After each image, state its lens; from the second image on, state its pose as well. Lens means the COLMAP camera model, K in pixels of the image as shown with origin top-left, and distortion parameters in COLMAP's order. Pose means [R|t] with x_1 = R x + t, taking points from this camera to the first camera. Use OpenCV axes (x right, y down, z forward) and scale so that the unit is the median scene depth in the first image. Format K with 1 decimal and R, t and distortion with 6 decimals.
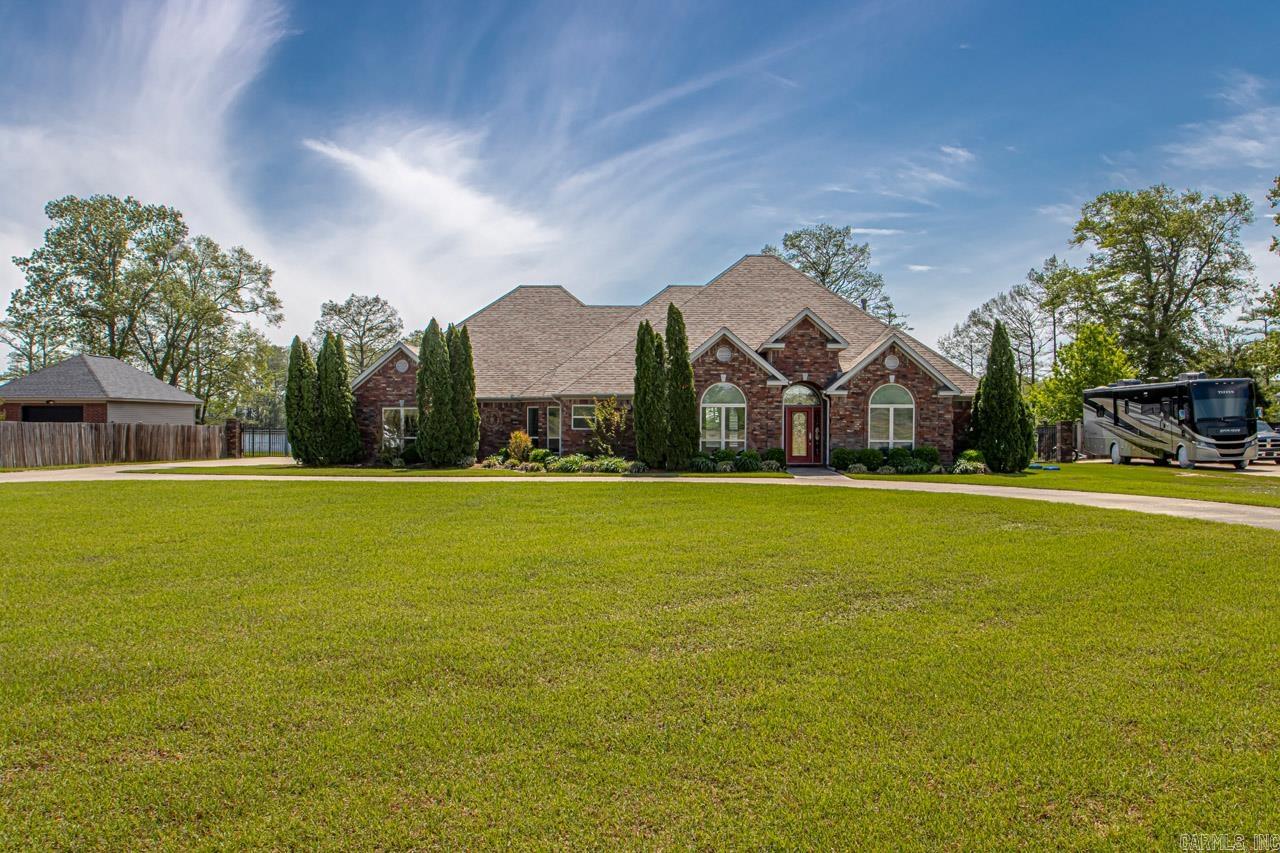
lens RADIAL K [[1109.9, 0, 642.0], [0, 1109.9, 428.6], [0, 0, 1]] dist [-0.068243, 0.010041]
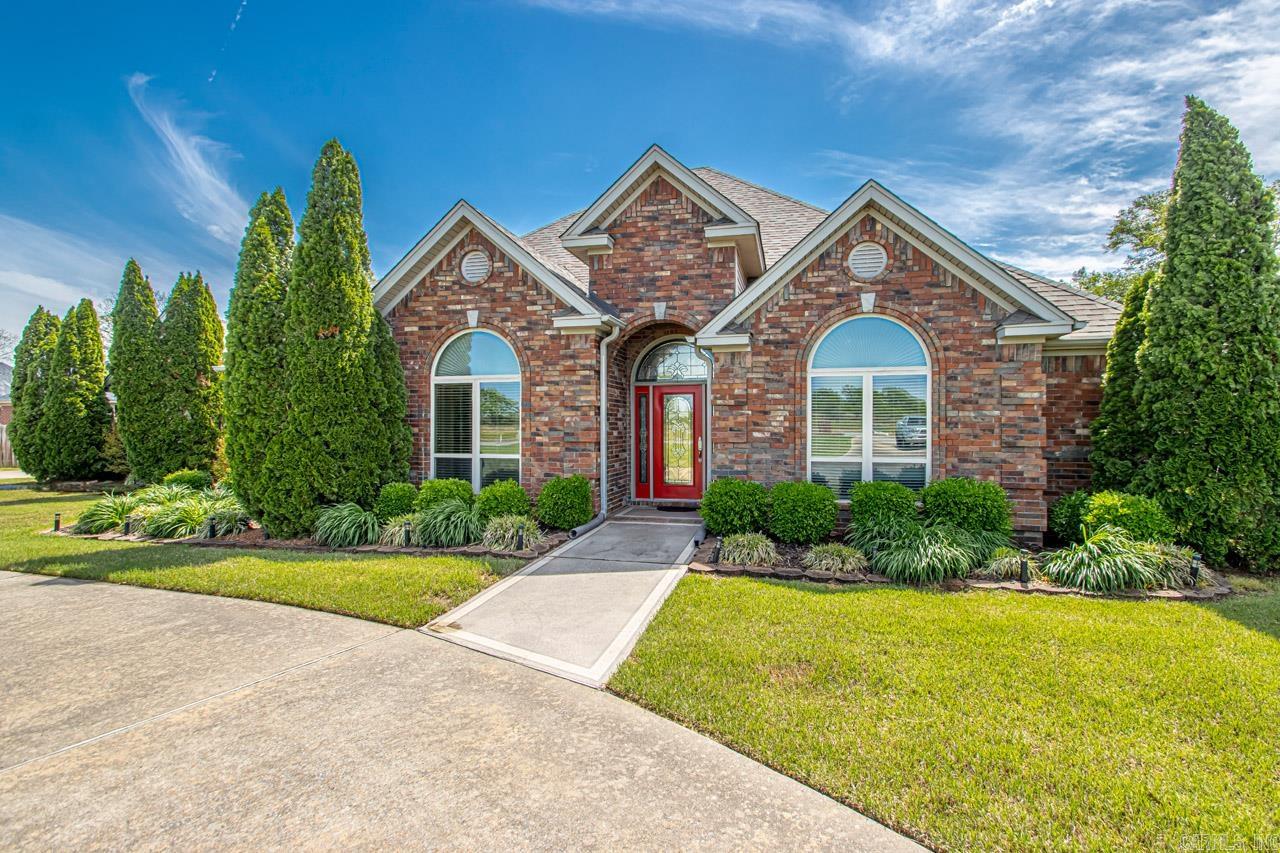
lens RADIAL K [[605.2, 0, 646.5], [0, 605.2, 421.4], [0, 0, 1]] dist [0.005815, -0.011851]
pose [[0.975706, -0.007137, -0.218967, 0.196153], [0.006127, 0.999967, -0.005289, -0.001885], [0.218998, 0.003819, 0.975718, 0.773329]]
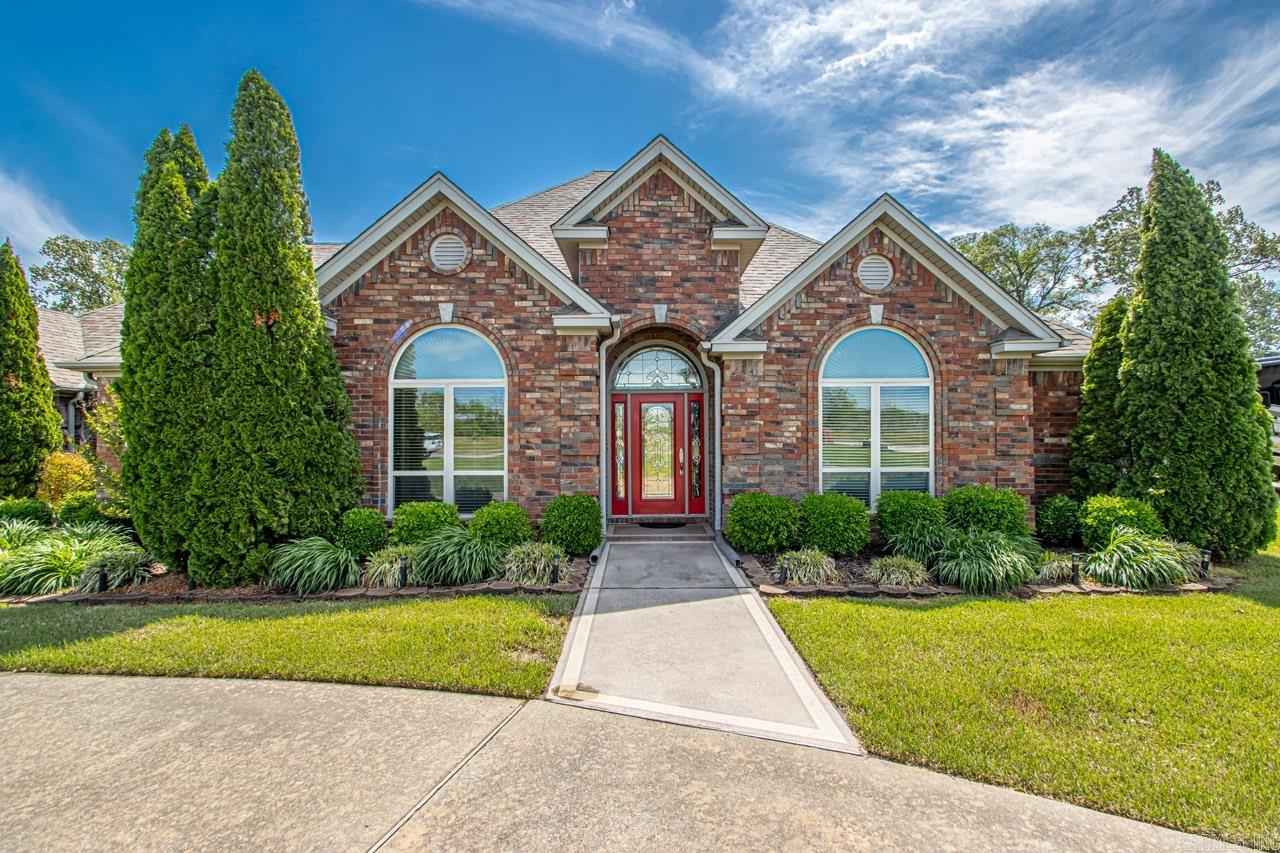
lens RADIAL K [[605.2, 0, 648.1], [0, 605.2, 422.2], [0, 0, 1]] dist [0.005815, -0.011851]
pose [[0.999495, -0.009494, 0.030316, 0.136933], [0.010074, 0.999768, -0.019036, -0.002588], [-0.030128, 0.019331, 0.999359, 0.785869]]
